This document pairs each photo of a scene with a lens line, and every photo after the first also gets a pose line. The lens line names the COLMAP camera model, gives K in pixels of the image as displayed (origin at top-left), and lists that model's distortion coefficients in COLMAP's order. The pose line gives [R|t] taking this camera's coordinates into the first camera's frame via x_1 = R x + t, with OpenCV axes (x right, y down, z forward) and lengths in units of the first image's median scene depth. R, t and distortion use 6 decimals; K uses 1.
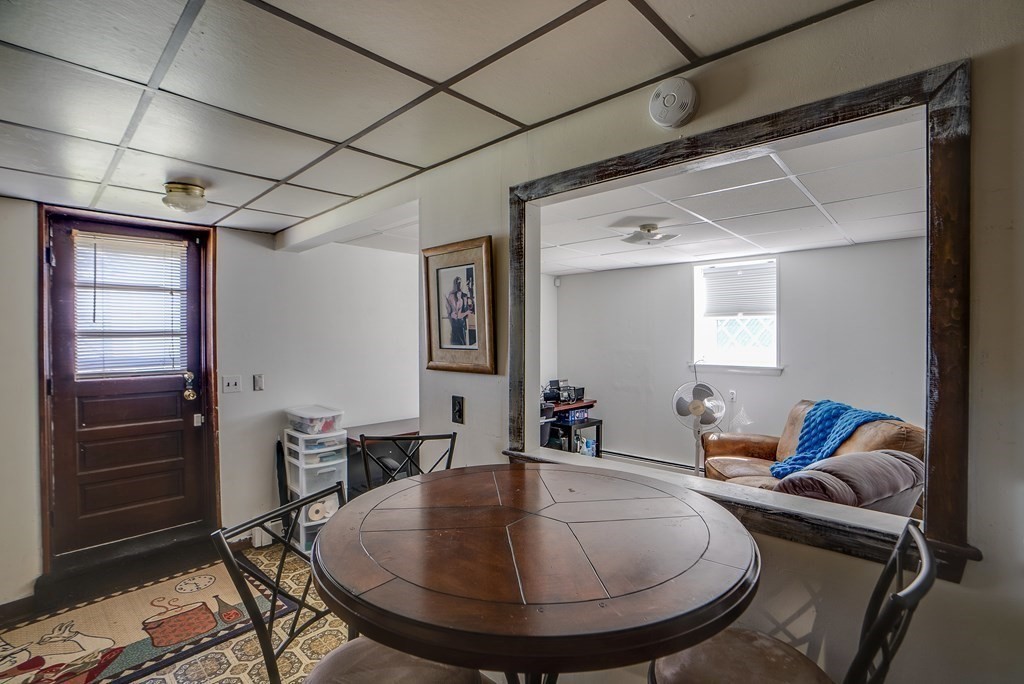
lens RADIAL K [[480.5, 0, 517.0], [0, 480.5, 340.2], [0, 0, 1]] dist [-0.068253, 0.027809]
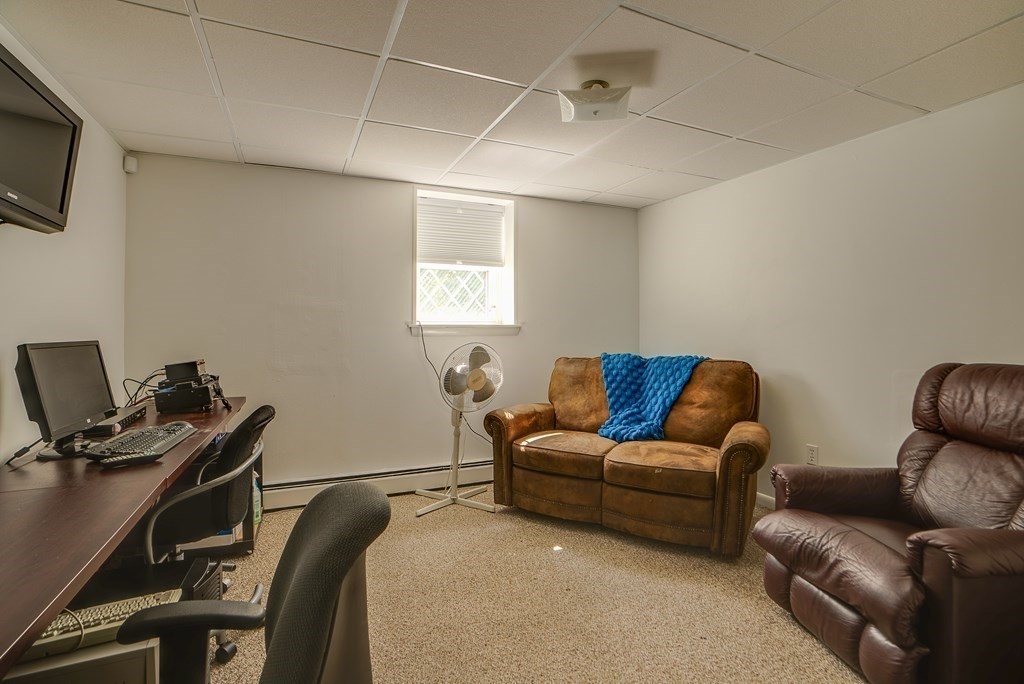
lens RADIAL K [[480.5, 0, 517.0], [0, 480.5, 340.2], [0, 0, 1]] dist [-0.068253, 0.027809]
pose [[0.391052, -0.024150, 0.920052, -0.271080], [0.003594, 0.999688, 0.024713, 0.063865], [-0.920362, -0.006357, 0.391017, 0.655631]]
